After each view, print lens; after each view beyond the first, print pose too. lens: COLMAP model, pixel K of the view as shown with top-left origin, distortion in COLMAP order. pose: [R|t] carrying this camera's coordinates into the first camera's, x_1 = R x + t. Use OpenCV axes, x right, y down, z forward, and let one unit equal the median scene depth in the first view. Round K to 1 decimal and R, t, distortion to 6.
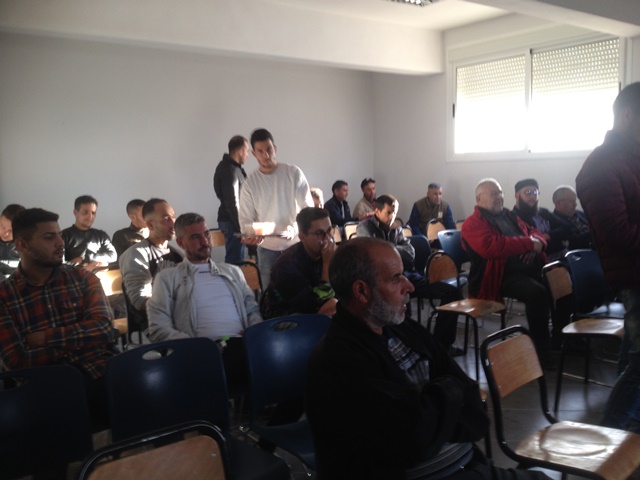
lens RADIAL K [[601.8, 0, 318.7], [0, 601.8, 236.3], [0, 0, 1]] dist [0.005888, 0.000000]
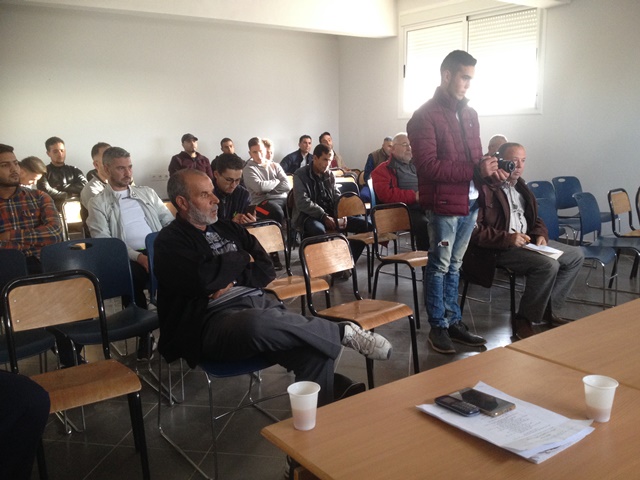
lens RADIAL K [[601.8, 0, 320.0], [0, 601.8, 249.9], [0, 0, 1]] dist [0.005888, 0.000000]
pose [[0.997896, 0.029910, -0.057521, 0.179244], [-0.024118, 0.994807, 0.098877, 0.018486], [0.060180, -0.097282, 0.993436, -0.191891]]
